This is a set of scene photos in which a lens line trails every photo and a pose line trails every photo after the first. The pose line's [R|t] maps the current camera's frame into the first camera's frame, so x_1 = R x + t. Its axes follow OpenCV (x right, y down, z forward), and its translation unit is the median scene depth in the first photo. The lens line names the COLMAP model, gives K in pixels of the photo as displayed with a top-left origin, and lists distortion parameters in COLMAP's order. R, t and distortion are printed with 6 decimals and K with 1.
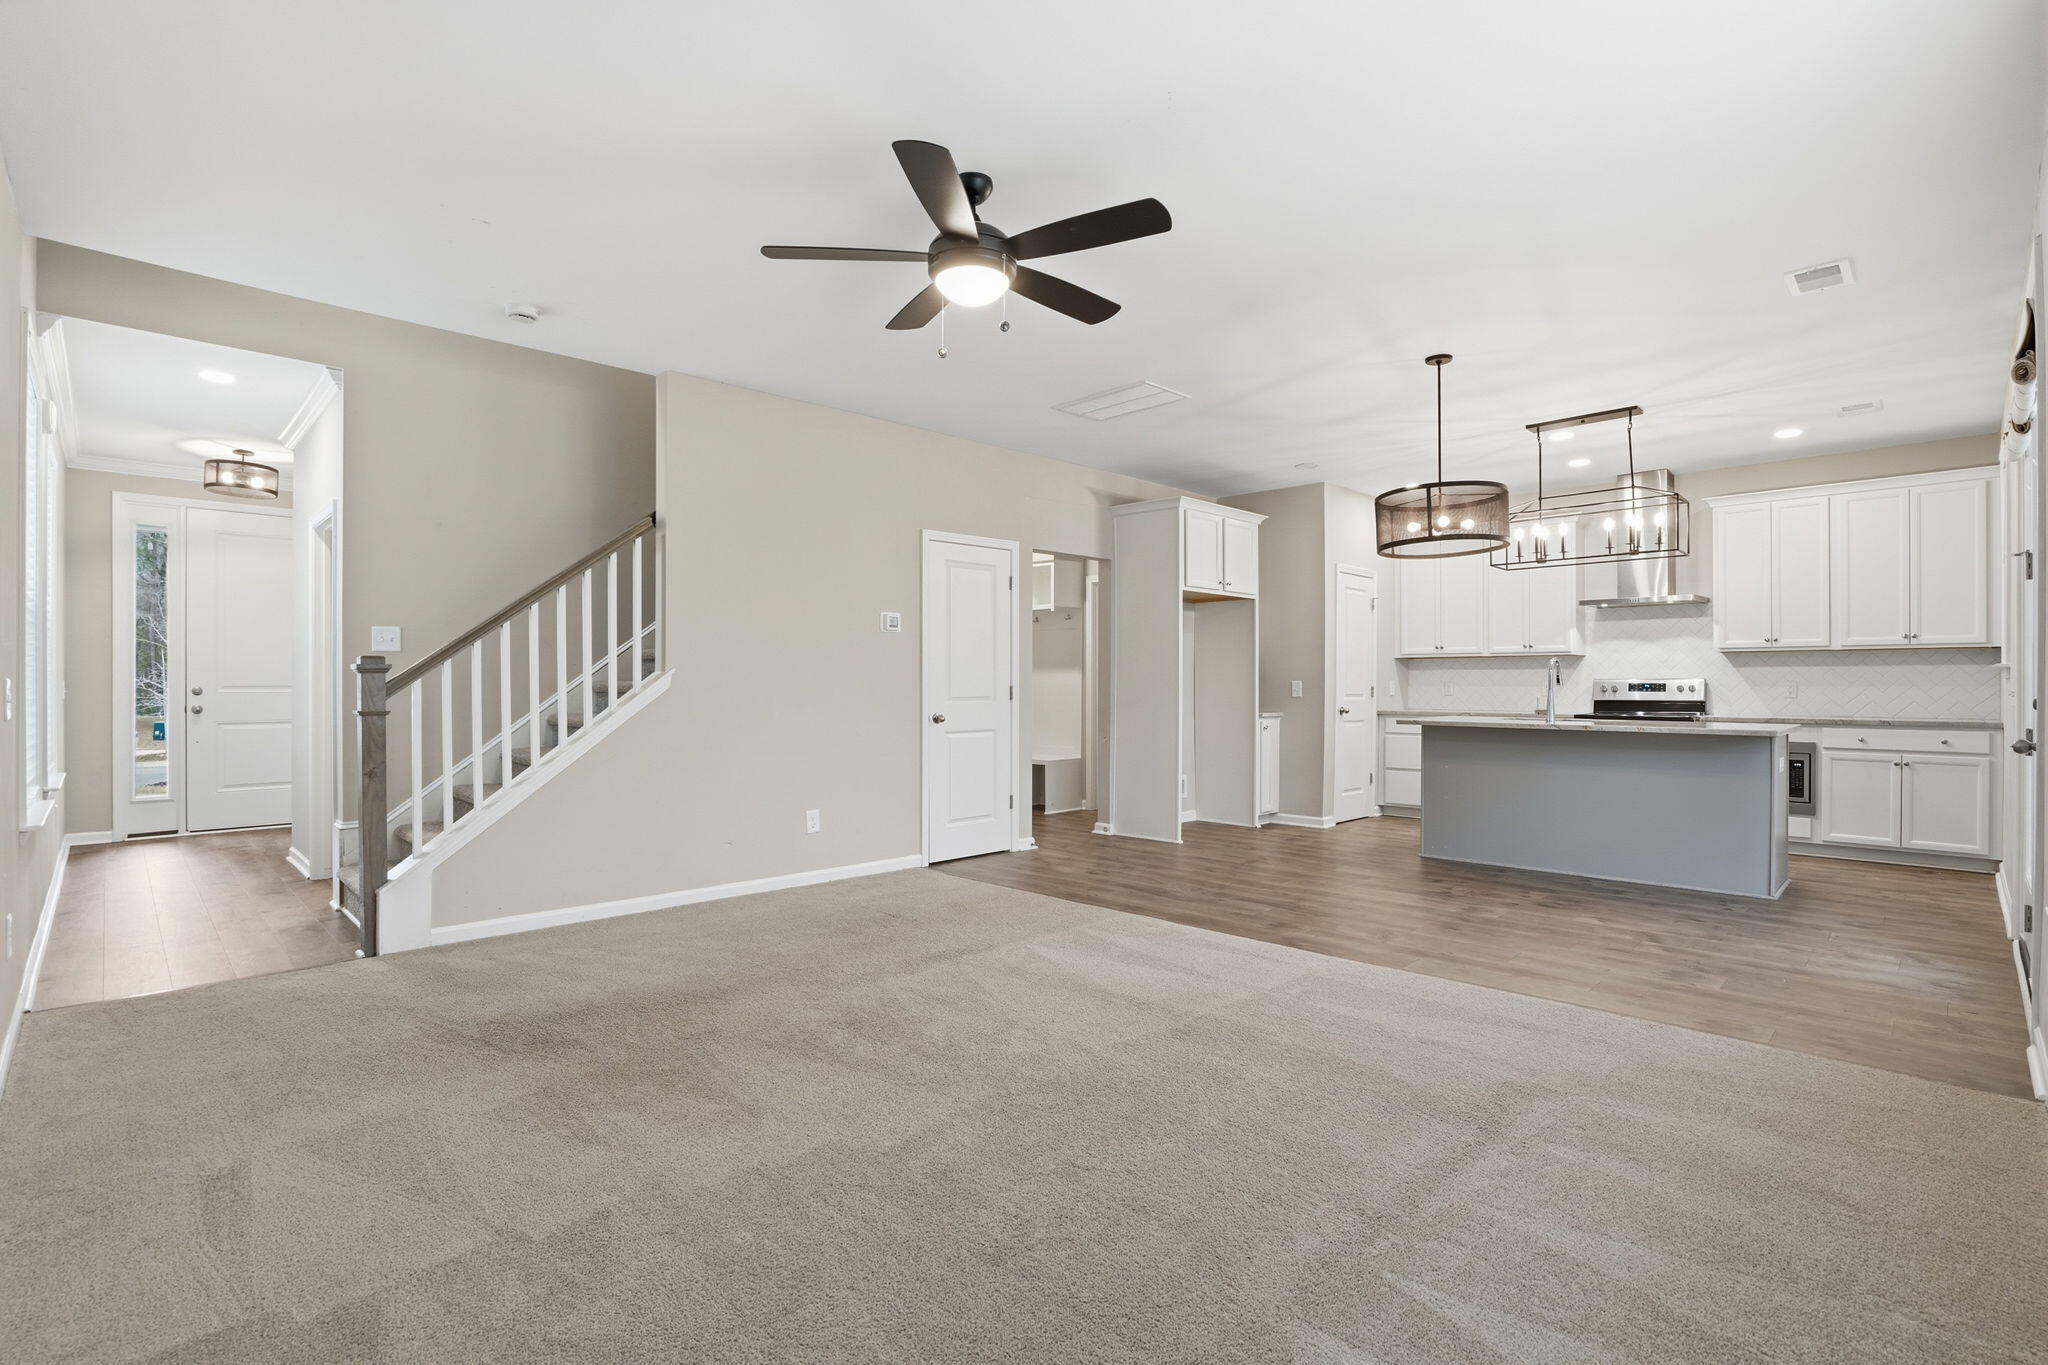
lens RADIAL K [[965.5, 0, 1020.5], [0, 965.5, 681.7], [0, 0, 1]] dist [-0.054384, 0.021591]
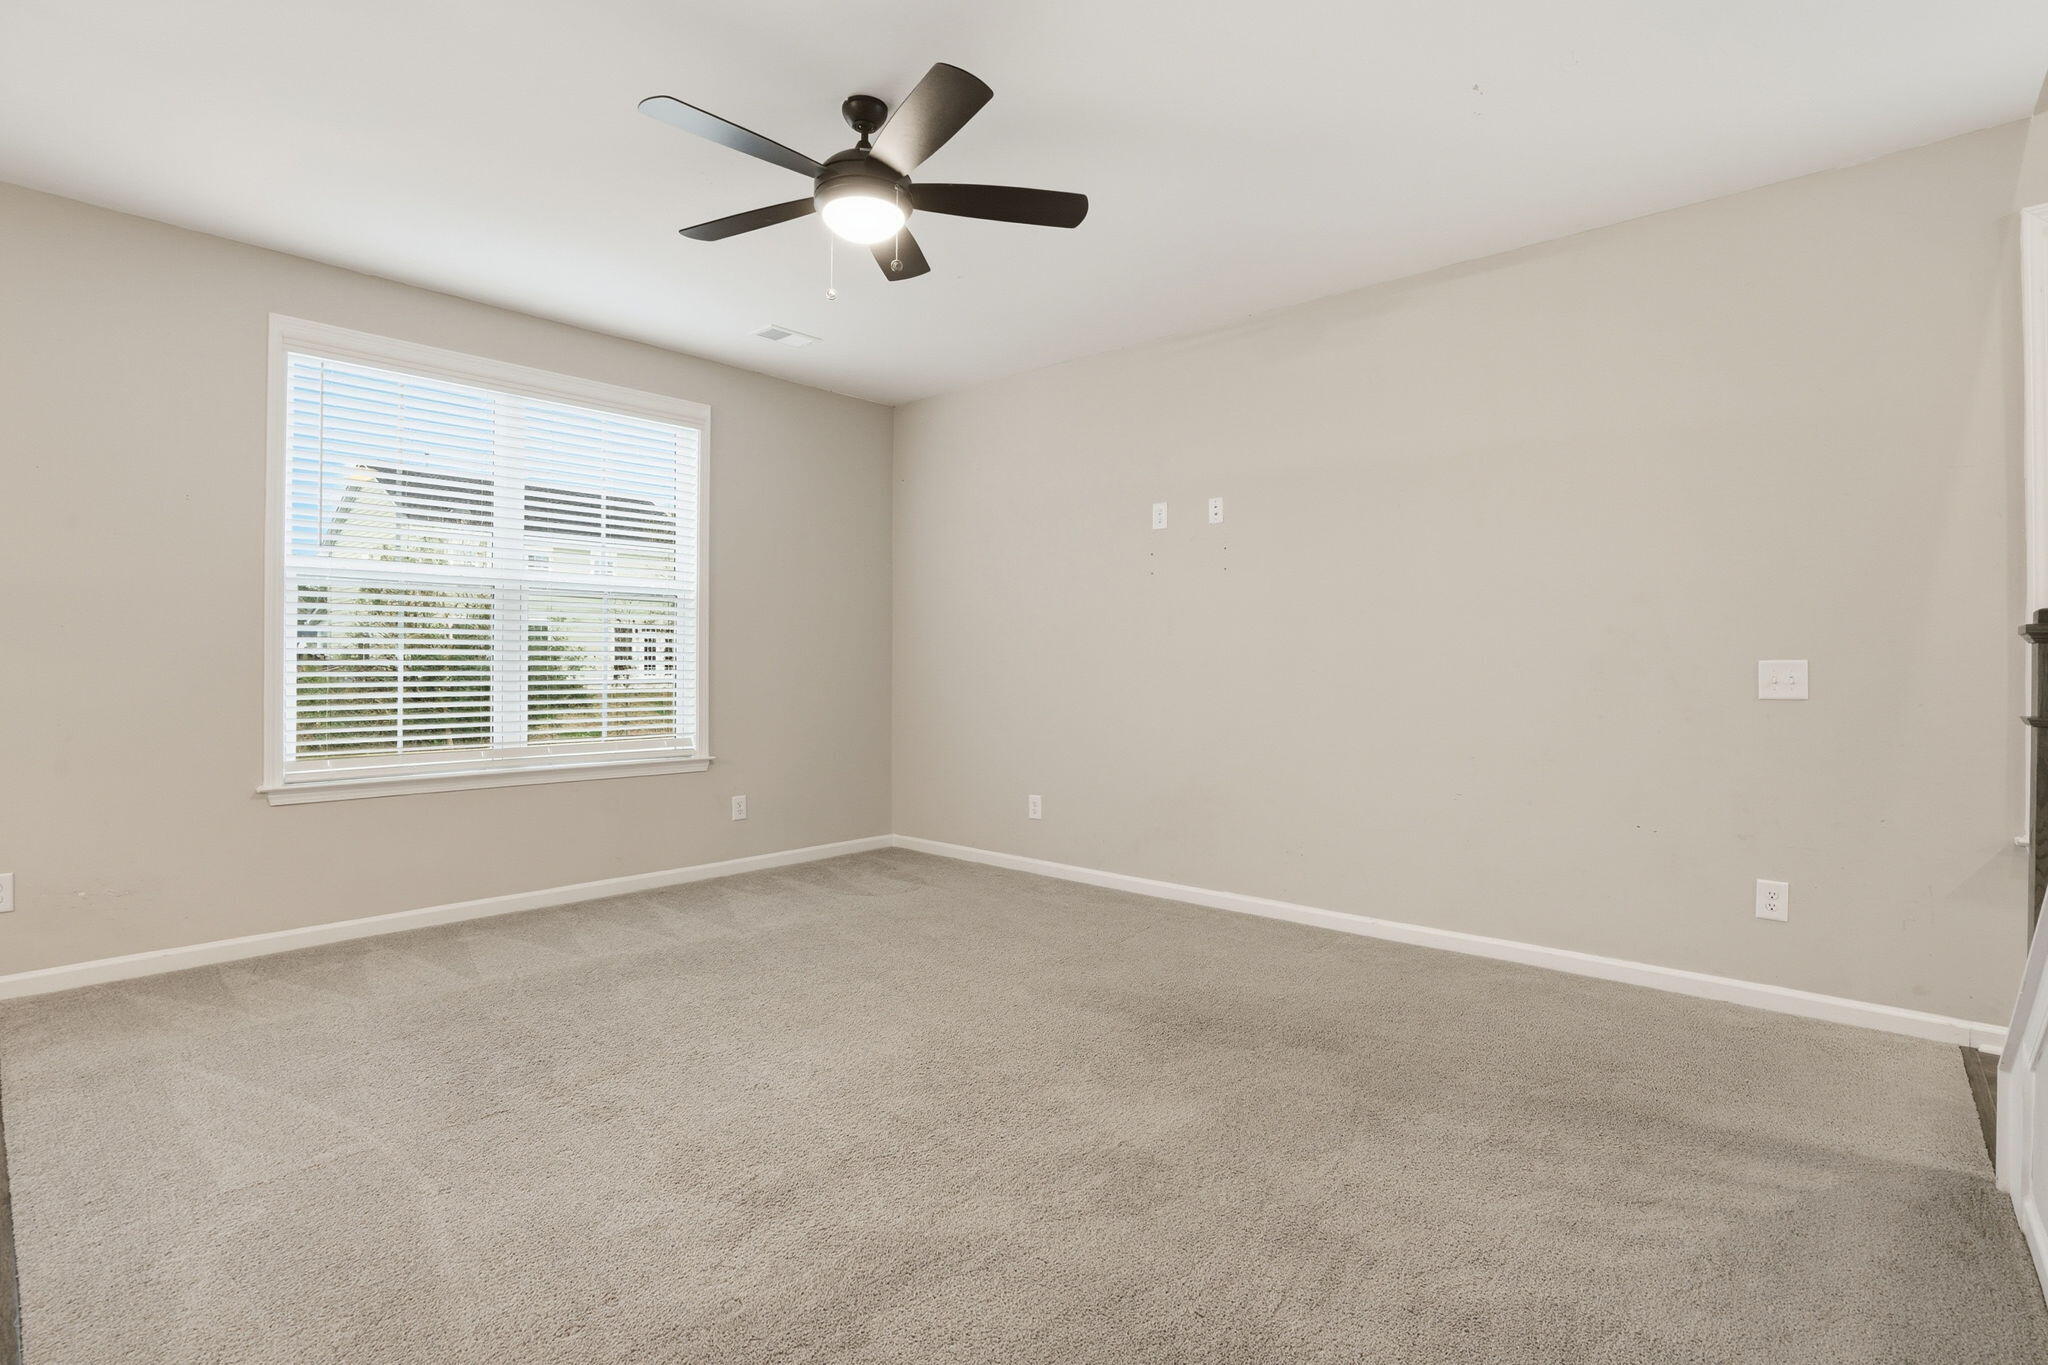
lens RADIAL K [[977.5, 0, 1028.6], [0, 977.5, 687.3], [0, 0, 1]] dist [-0.059542, 0.022361]
pose [[-0.997643, -0.000924, -0.068610, -0.069688], [-0.002210, 0.999823, 0.018673, 0.005330], [0.068581, 0.018781, -0.997469, 0.929623]]
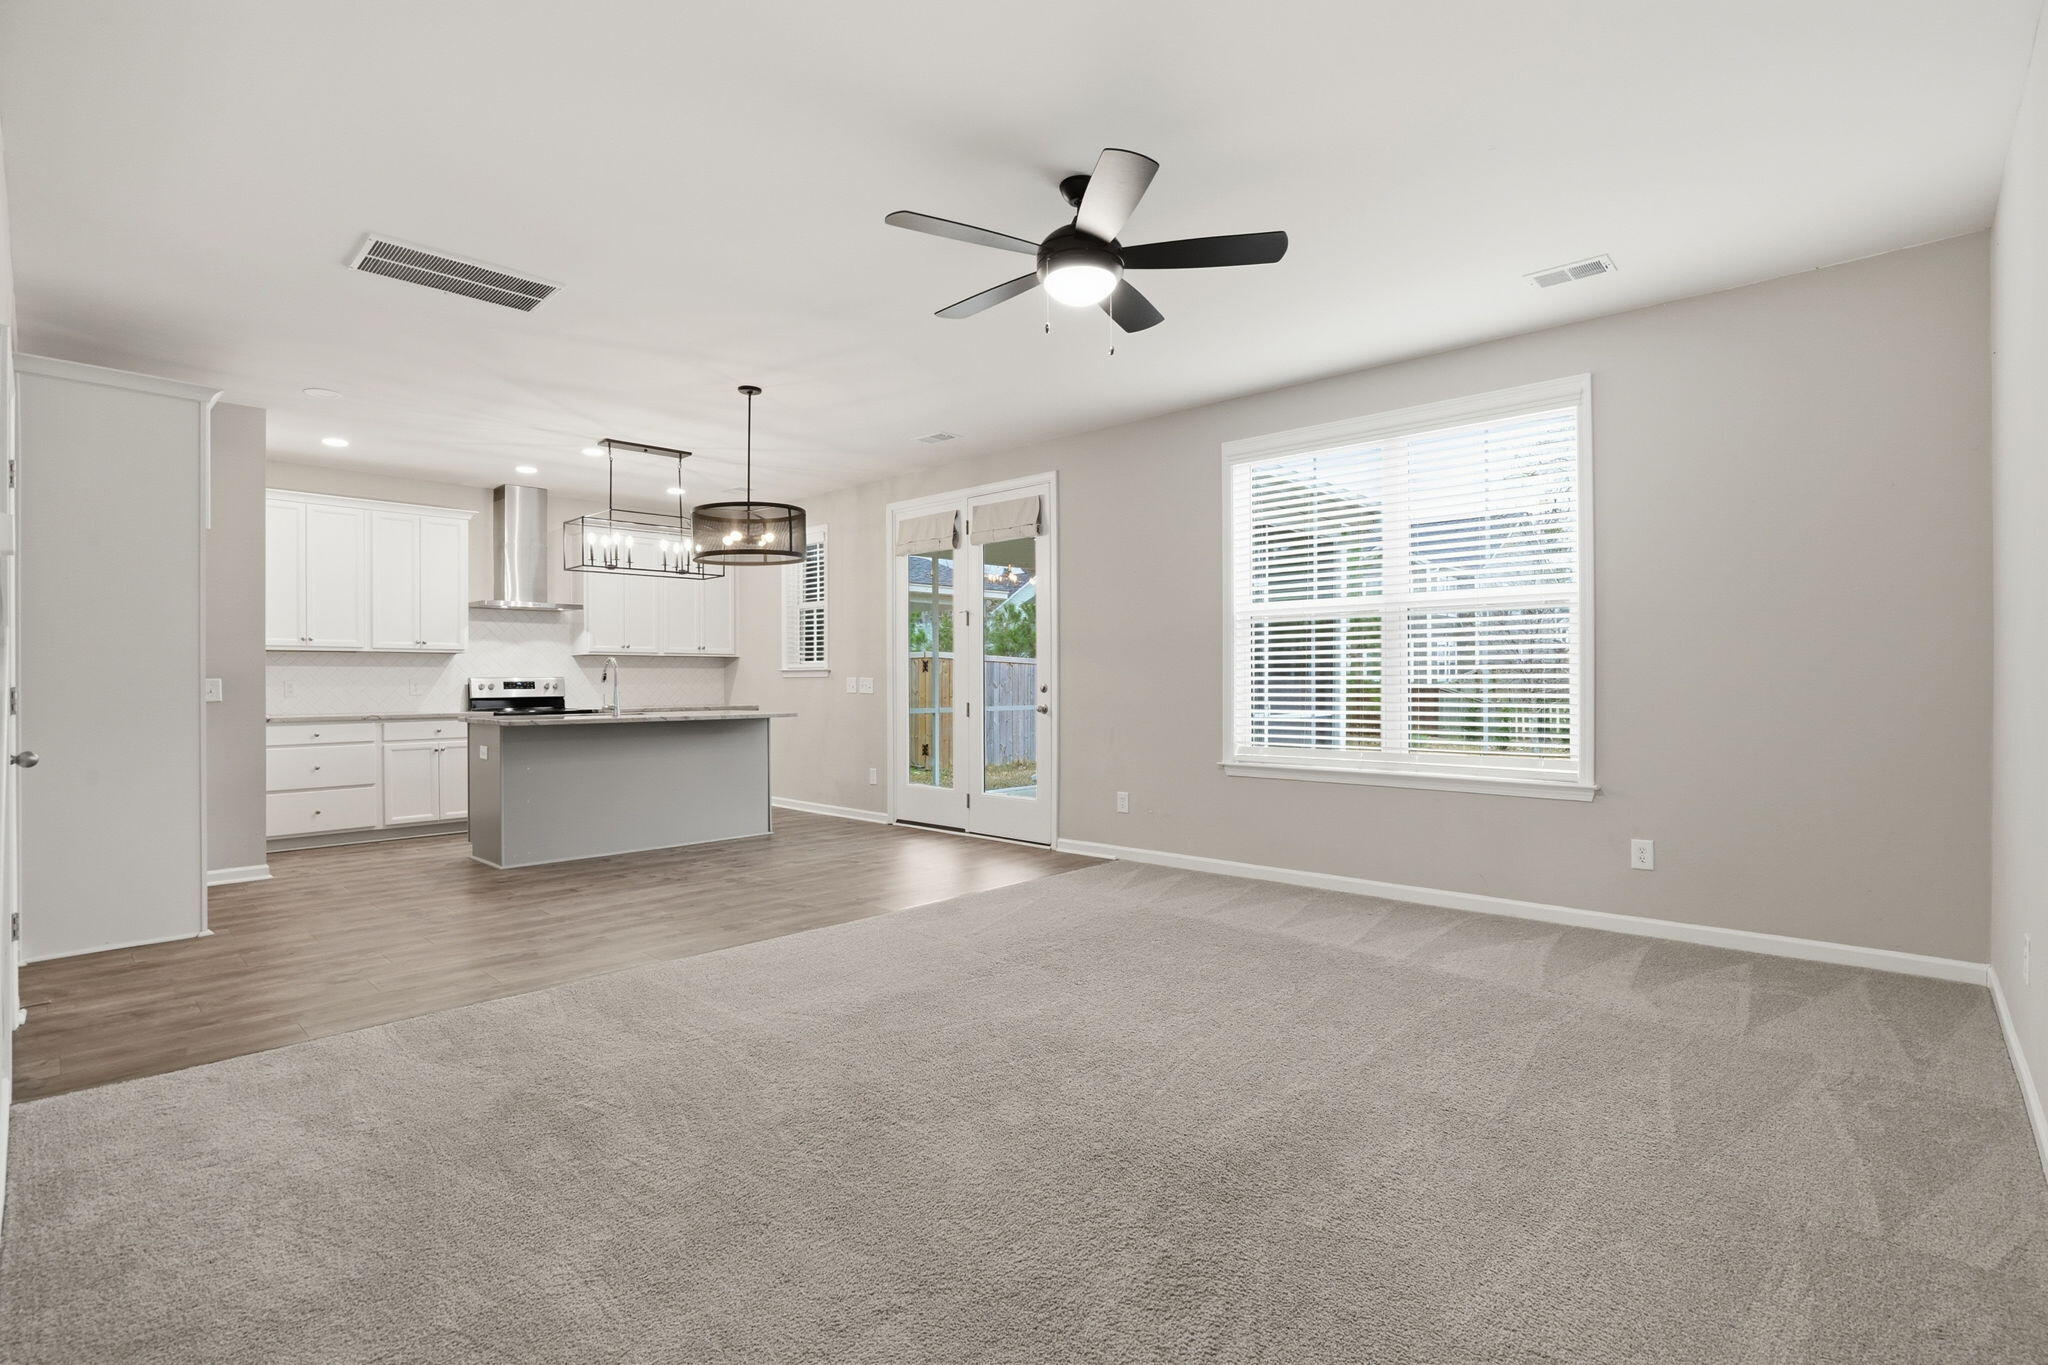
lens RADIAL K [[965.5, 0, 1020.5], [0, 965.5, 681.7], [0, 0, 1]] dist [-0.054384, 0.021591]
pose [[-0.030038, -0.000119, 0.999549, -0.513965], [0.003479, 0.999994, 0.000223, 0.003962], [-0.999543, 0.003484, -0.030037, 0.531176]]
